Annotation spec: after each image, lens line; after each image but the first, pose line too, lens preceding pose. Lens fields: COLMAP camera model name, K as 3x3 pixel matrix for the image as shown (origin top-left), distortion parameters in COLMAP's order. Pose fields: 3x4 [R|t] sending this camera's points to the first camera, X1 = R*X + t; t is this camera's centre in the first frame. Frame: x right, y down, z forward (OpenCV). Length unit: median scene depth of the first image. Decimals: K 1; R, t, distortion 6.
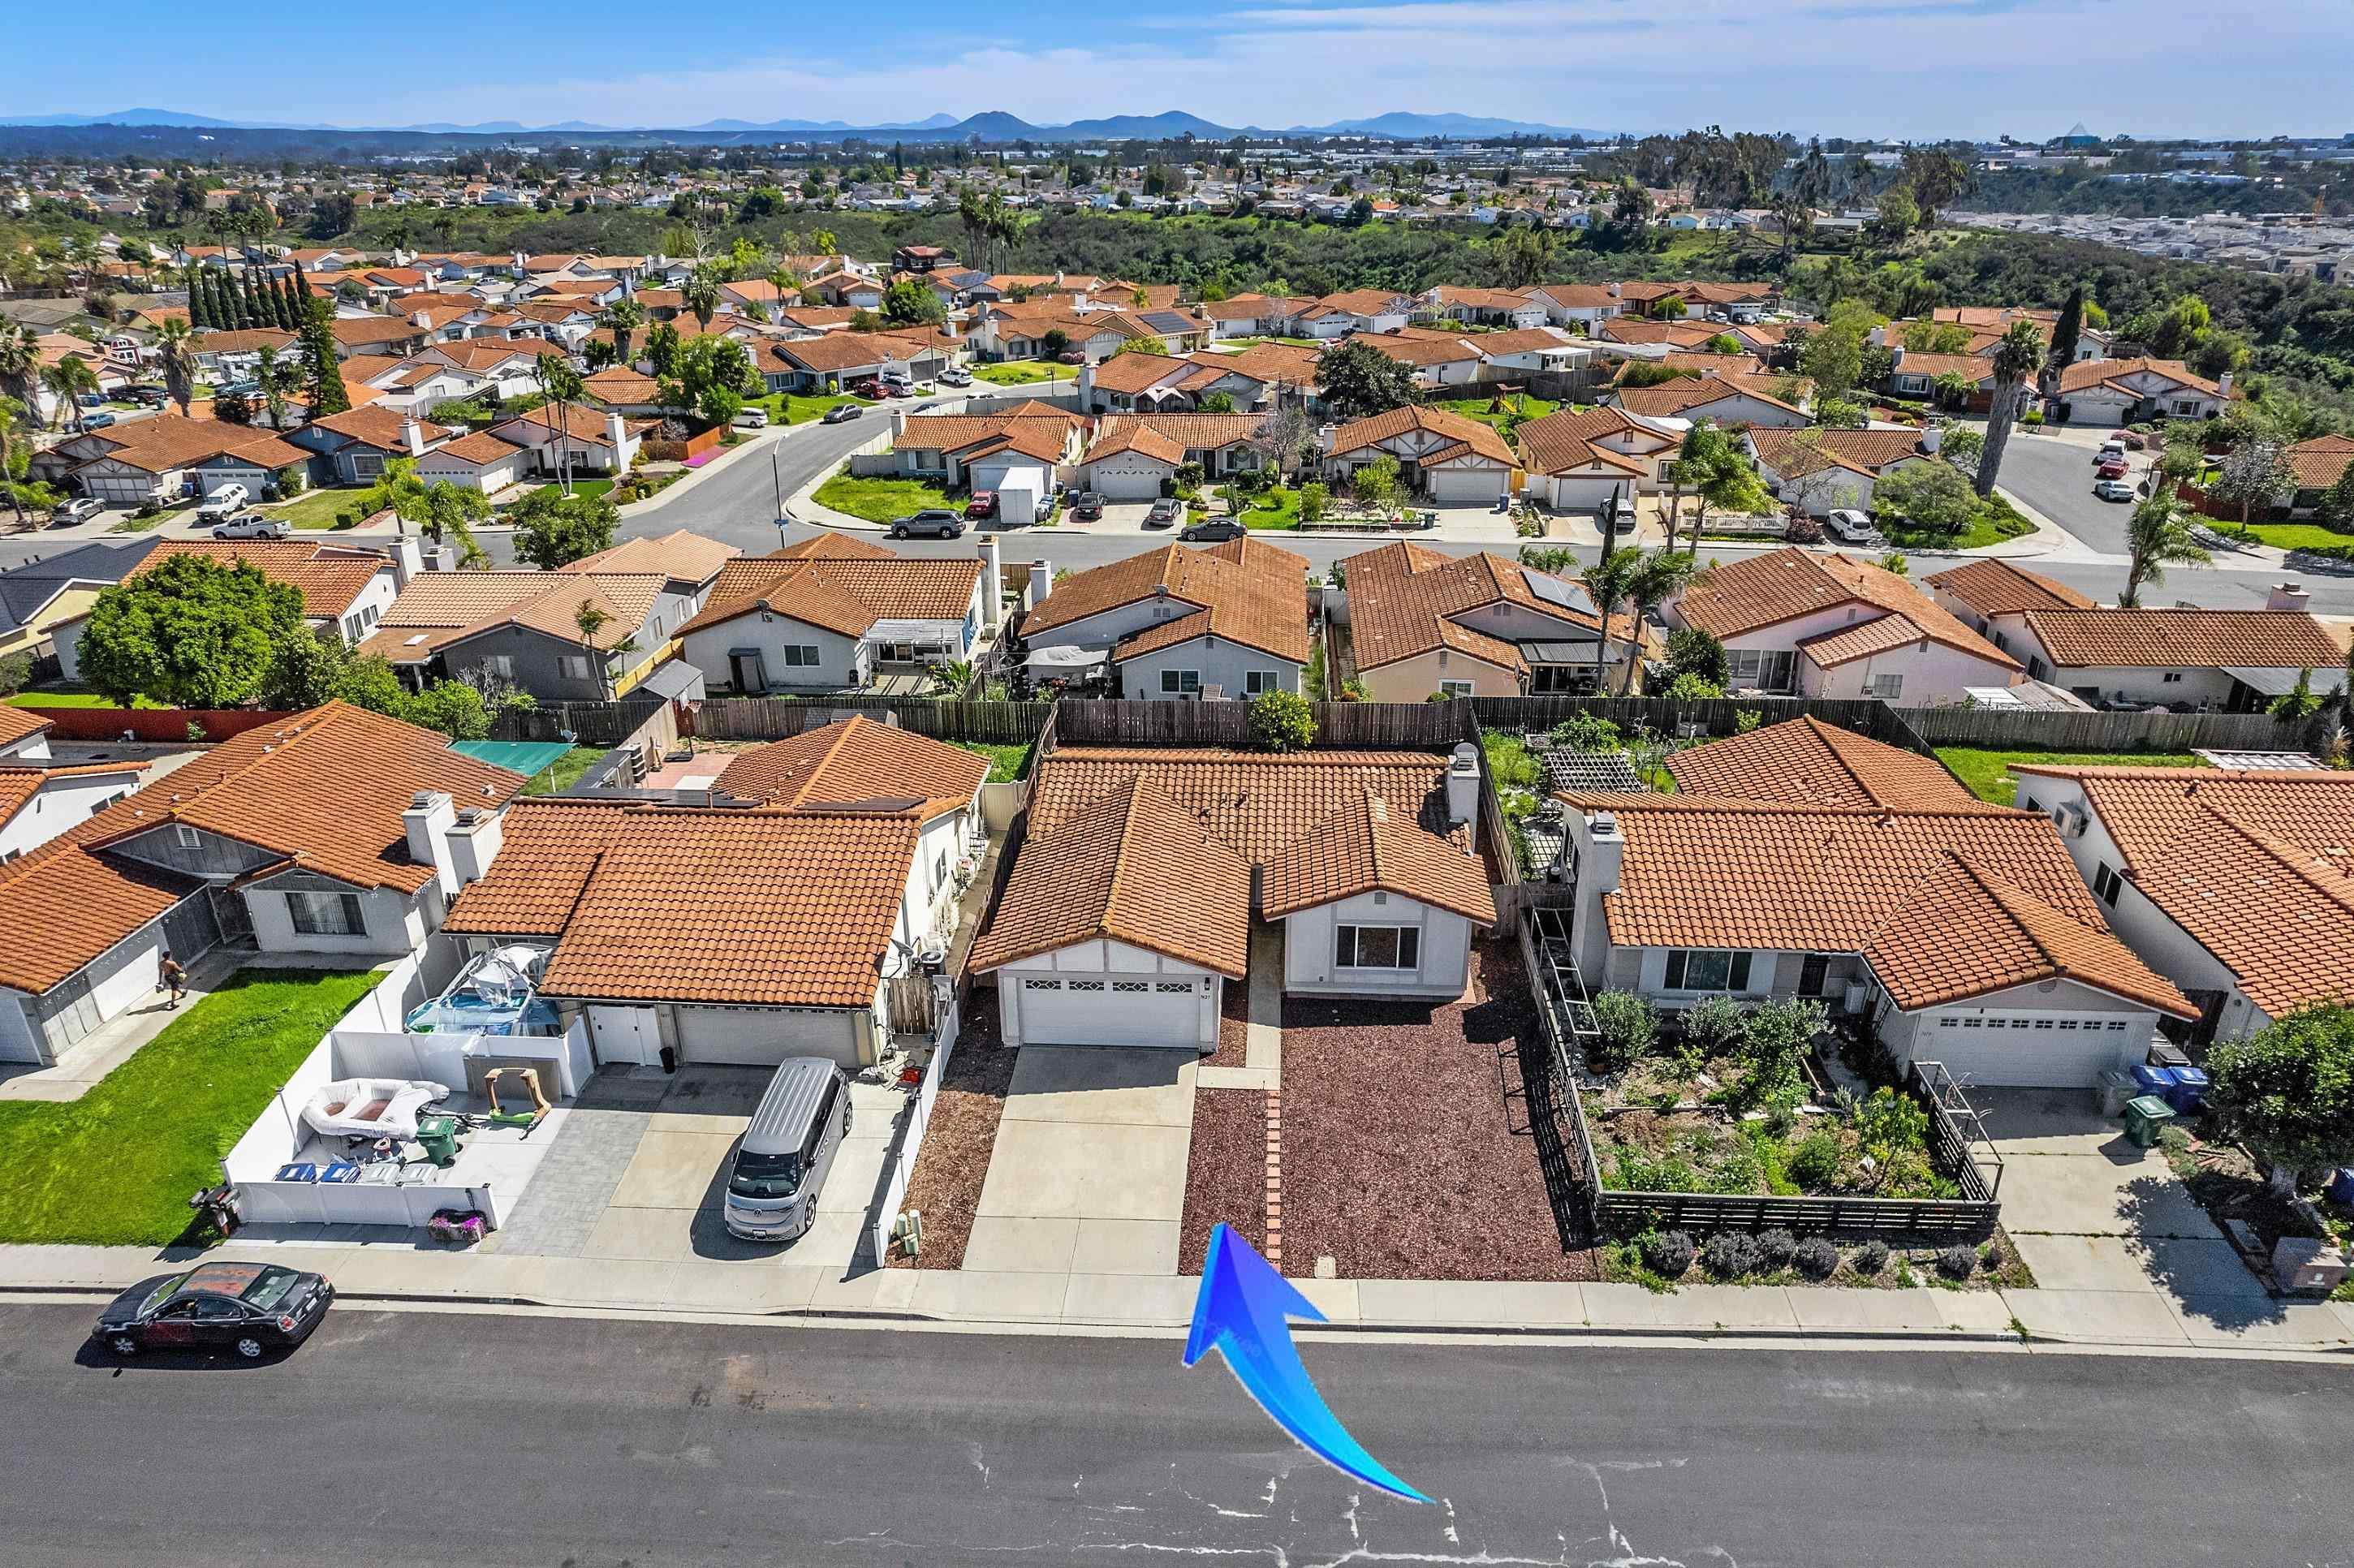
lens RADIAL K [[1504.8, 0, 1174.5], [0, 1504.8, 786.6], [0, 0, 1]] dist [-0.066969, 0.056392]
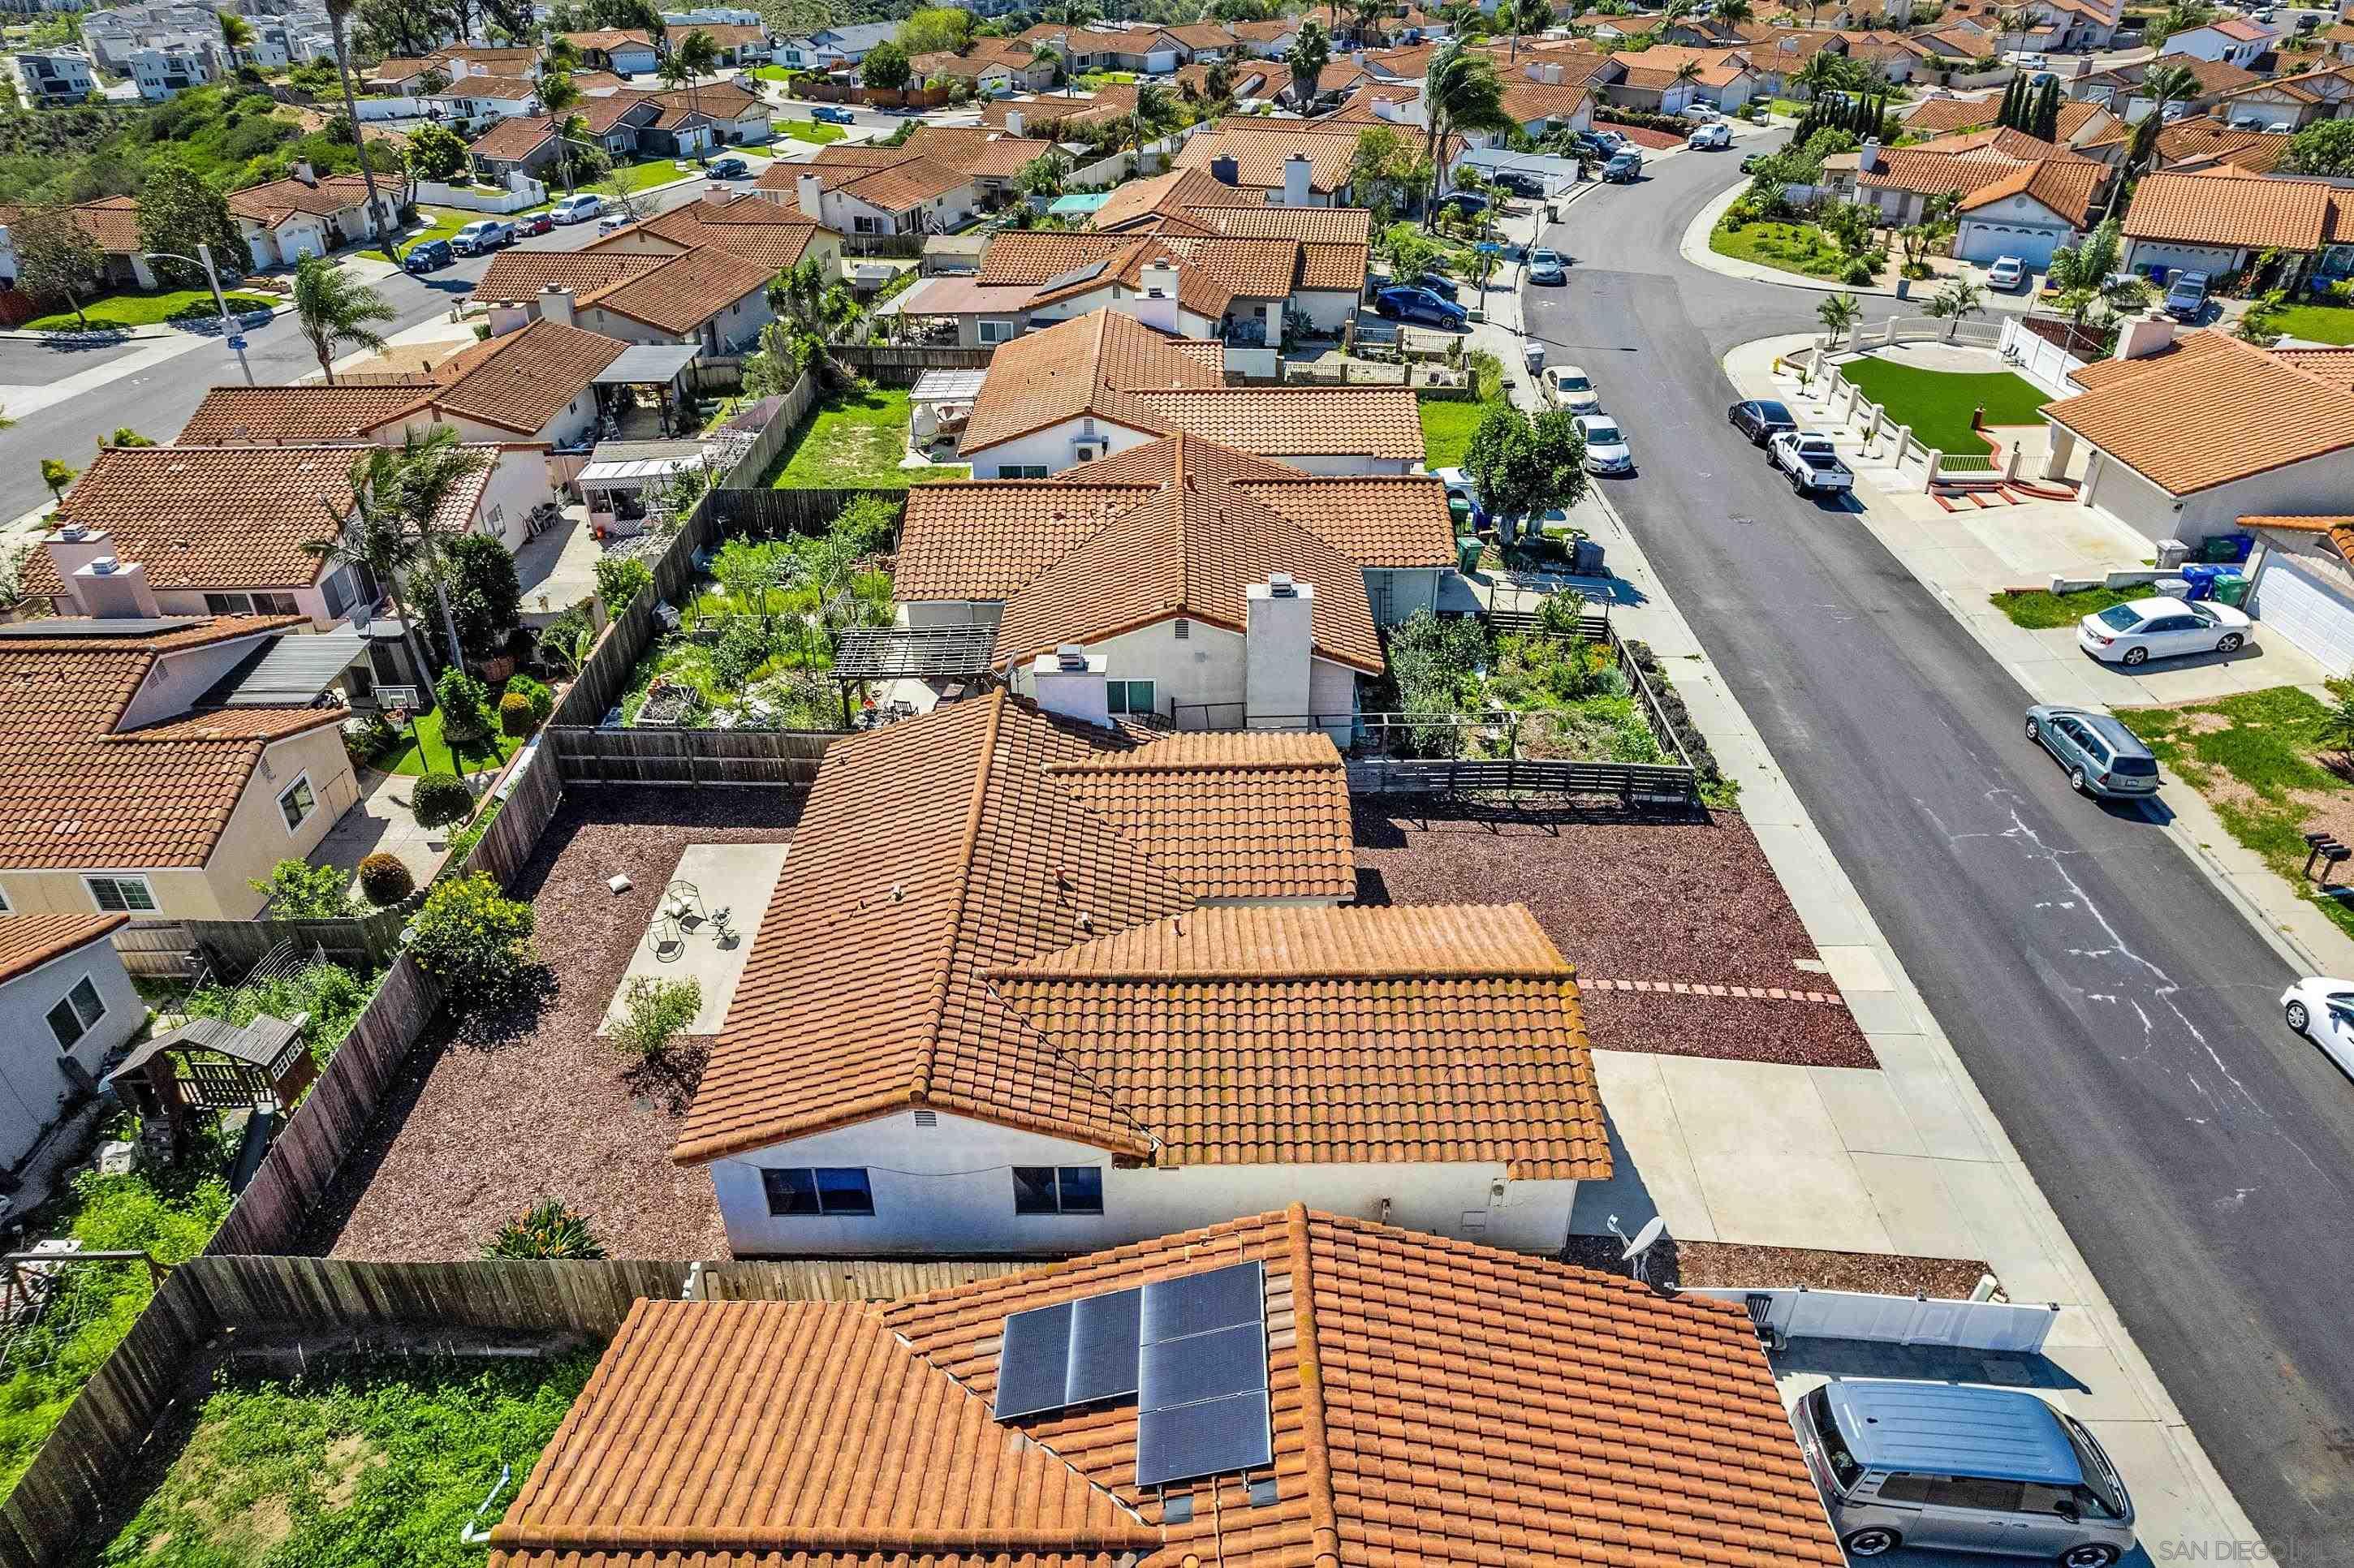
lens RADIAL K [[1504.8, 0, 1188.8], [0, 1504.8, 799.1], [0, 0, 1]] dist [-0.066969, 0.056392]
pose [[-0.076323, -0.526068, 0.847011, -0.476024], [0.400511, 0.761769, 0.509214, -0.318401], [-0.913108, 0.378102, 0.152555, 0.867306]]
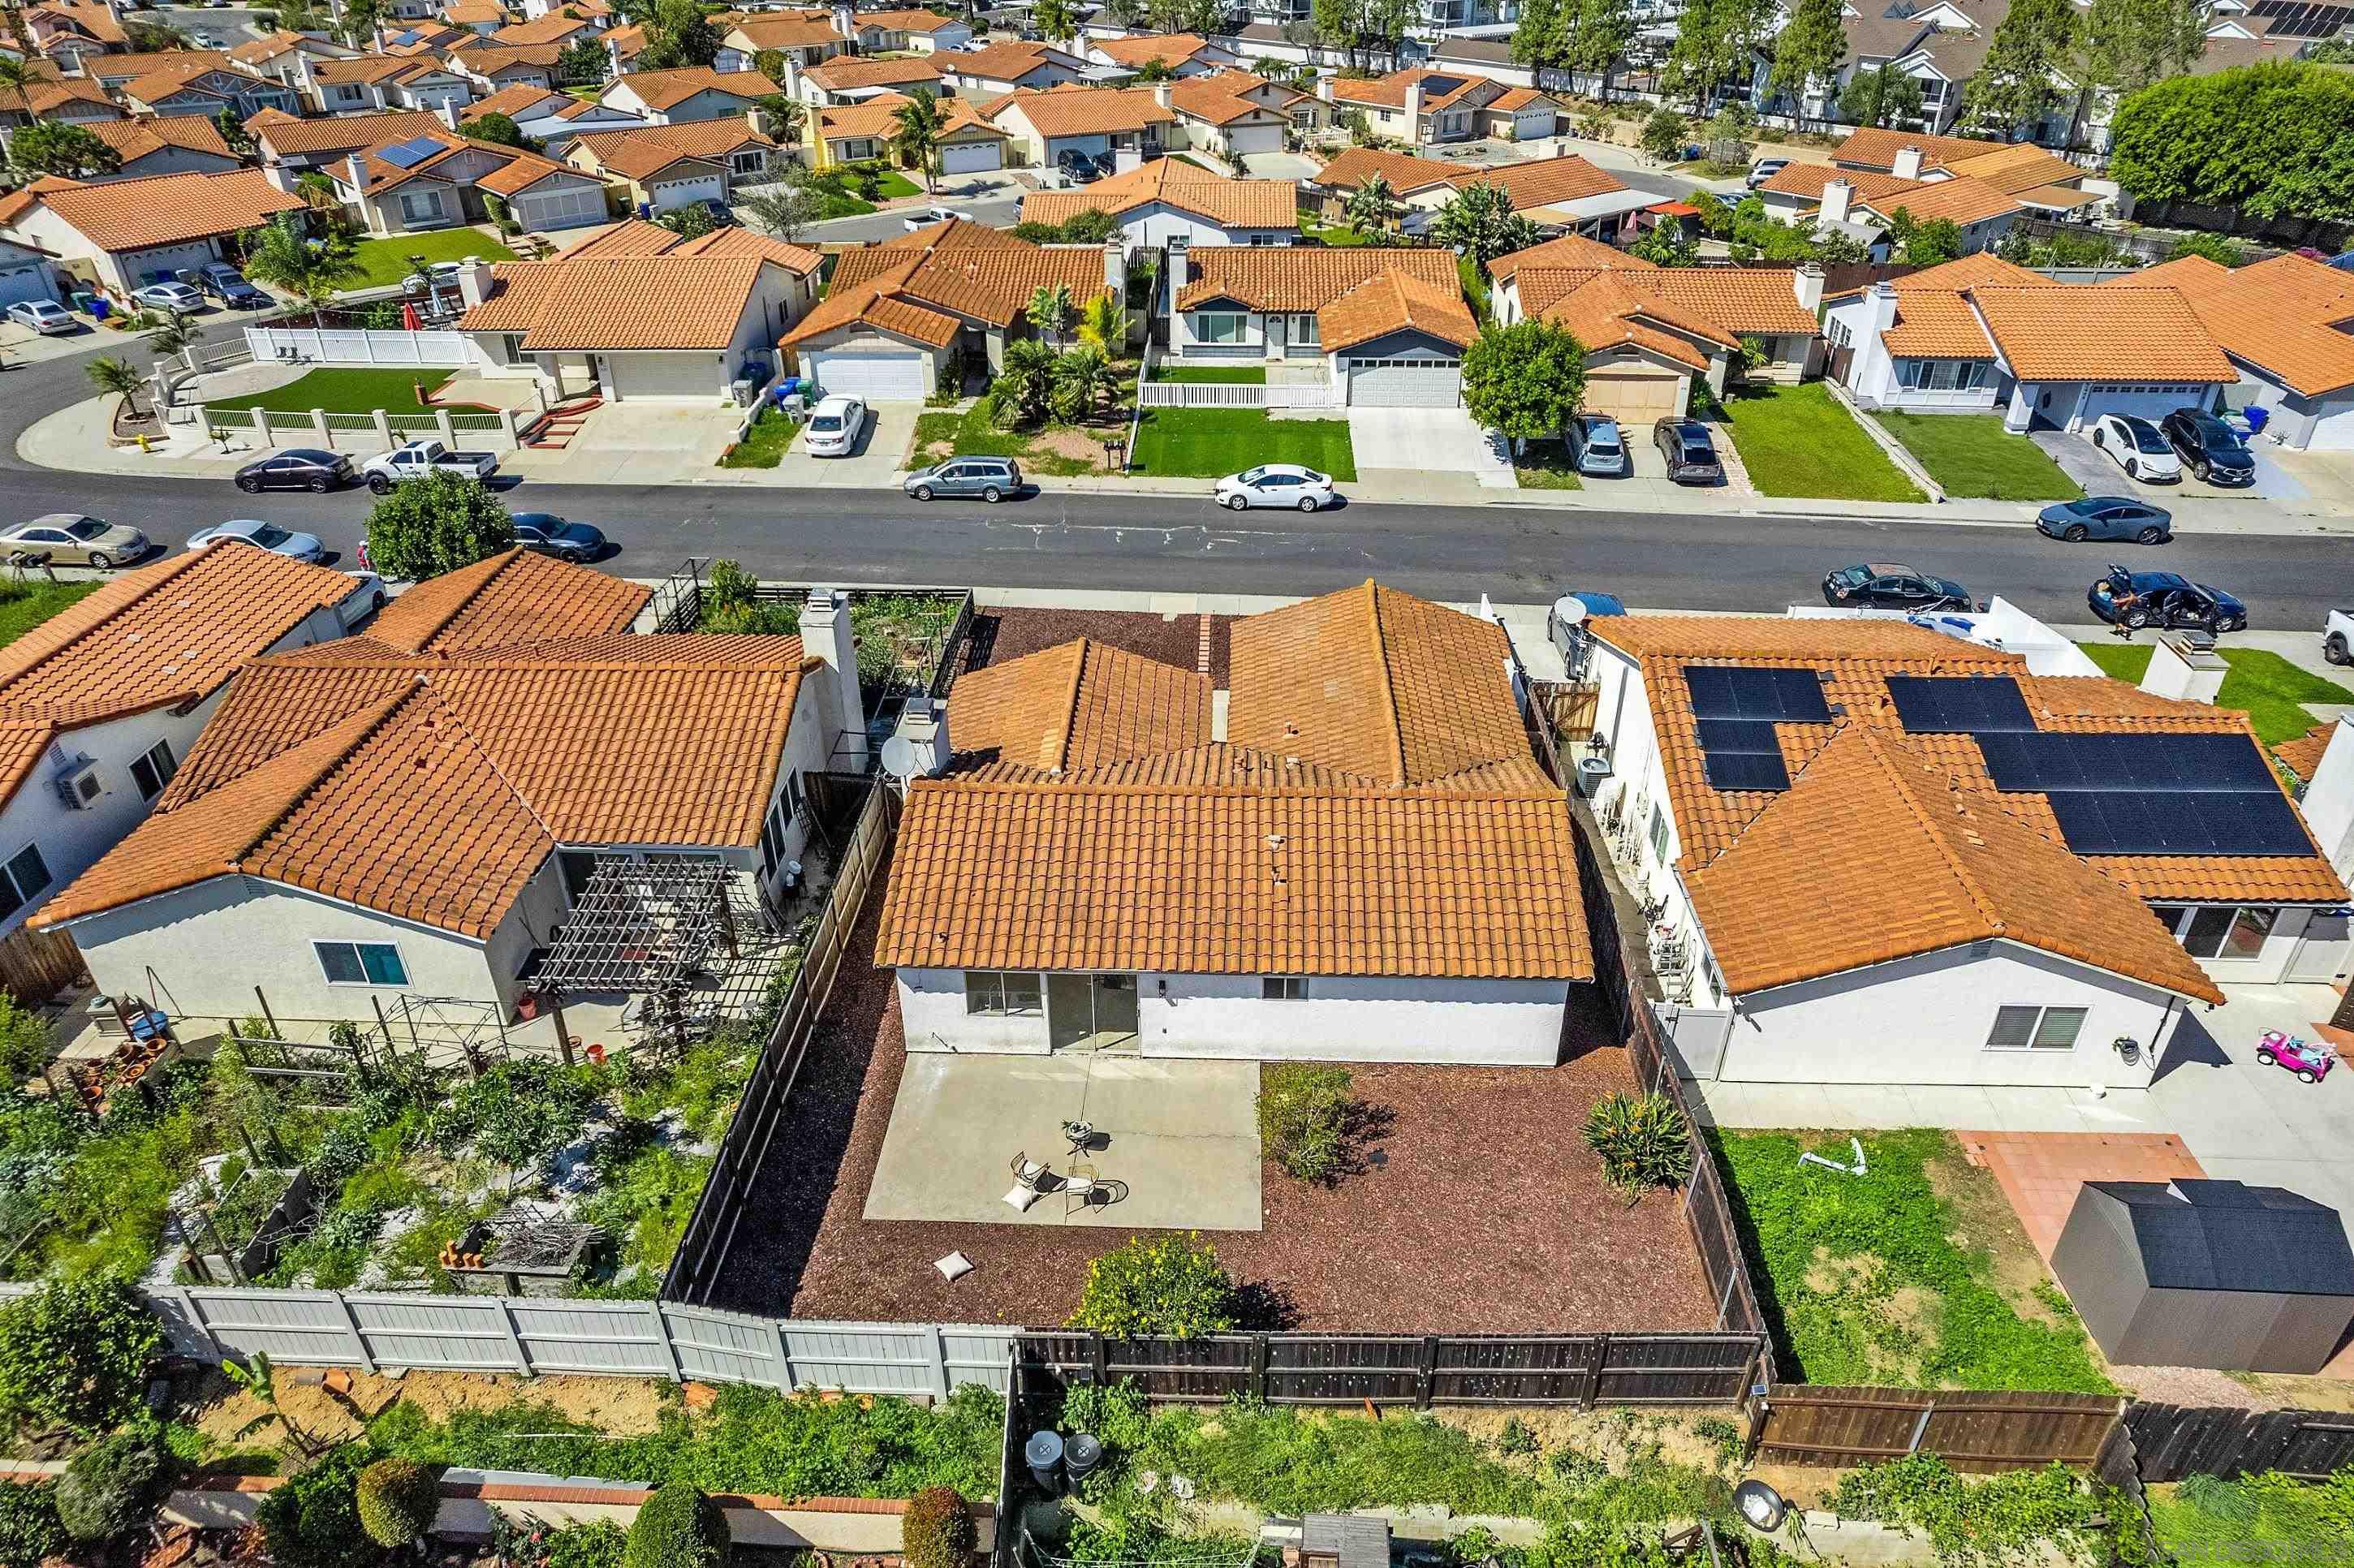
lens RADIAL K [[1504.8, 0, 1183.0], [0, 1504.8, 793.2], [0, 0, 1]] dist [-0.066969, 0.056392]
pose [[-0.999468, 0.027708, -0.017221, 0.086324], [0.001603, 0.568919, 0.822392, -0.562921], [0.032584, 0.821926, -0.568661, 1.435275]]
